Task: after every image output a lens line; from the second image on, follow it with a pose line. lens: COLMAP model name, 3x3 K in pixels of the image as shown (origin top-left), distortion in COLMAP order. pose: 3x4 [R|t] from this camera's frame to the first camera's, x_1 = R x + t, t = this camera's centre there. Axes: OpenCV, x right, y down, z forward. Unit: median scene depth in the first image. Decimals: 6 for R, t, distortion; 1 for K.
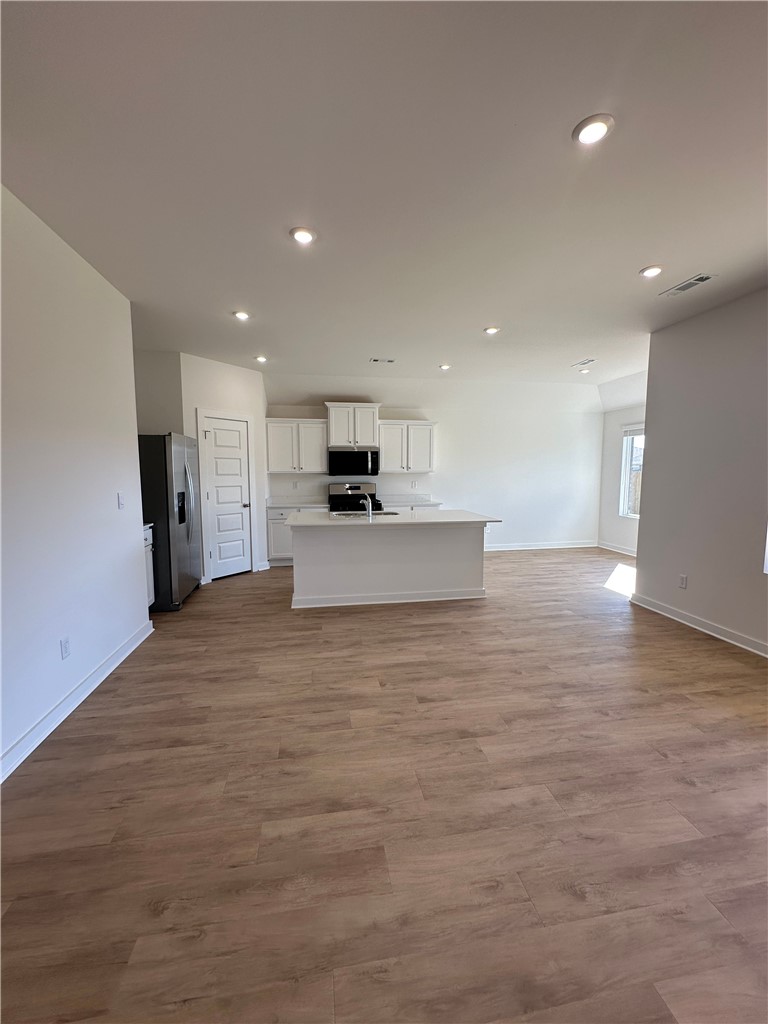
lens RADIAL K [[412.0, 0, 384.3], [0, 412.0, 513.7], [0, 0, 1]] dist [-0.001356, -0.000511]
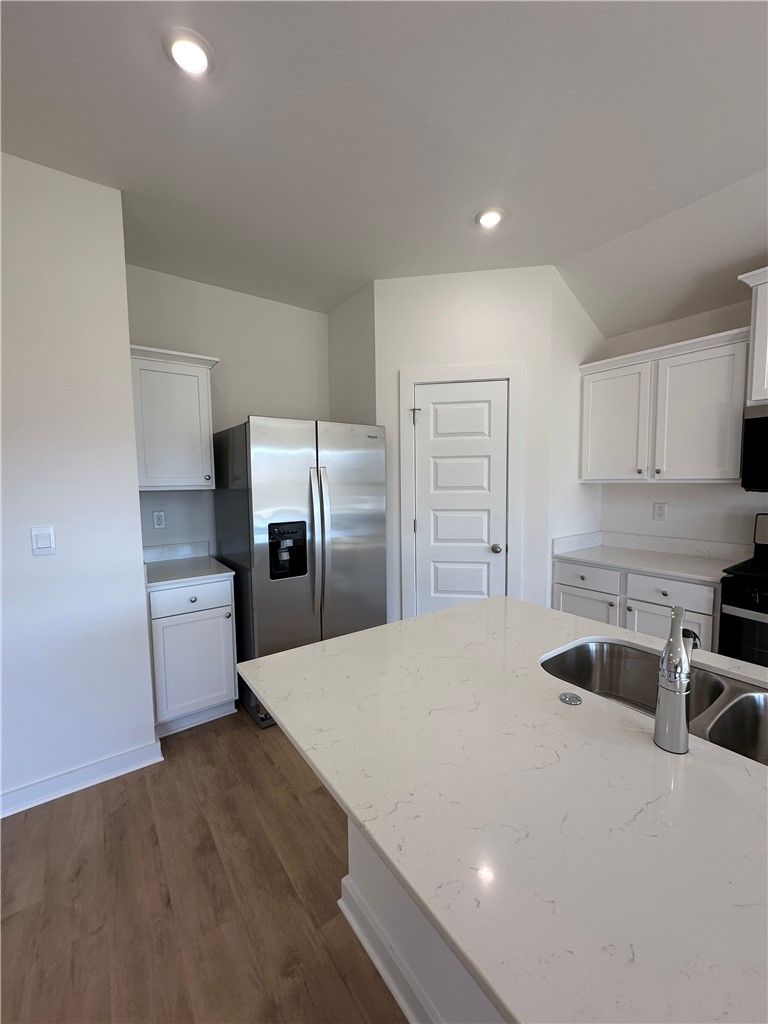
lens RADIAL K [[412.0, 0, 383.4], [0, 412.0, 512.1], [0, 0, 1]] dist [-0.001356, -0.000511]
pose [[0.440096, 0.068106, -0.895364, 0.043183], [-0.074740, 0.996438, 0.039058, -0.065614], [0.894835, 0.049731, 0.443619, 0.580749]]
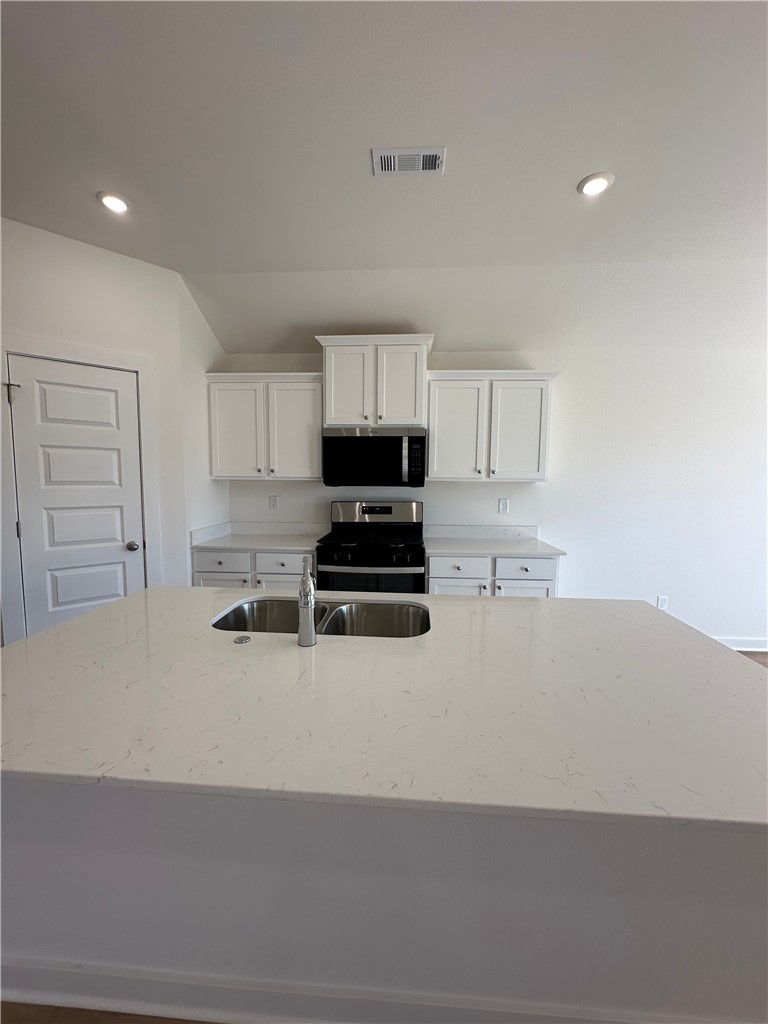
lens RADIAL K [[412.0, 0, 385.1], [0, 412.0, 513.5], [0, 0, 1]] dist [-0.001356, -0.000511]
pose [[0.972222, 0.032815, -0.231750, 0.054861], [-0.034631, 0.999393, -0.003772, -0.059609], [0.231486, 0.011693, 0.972768, 0.532888]]
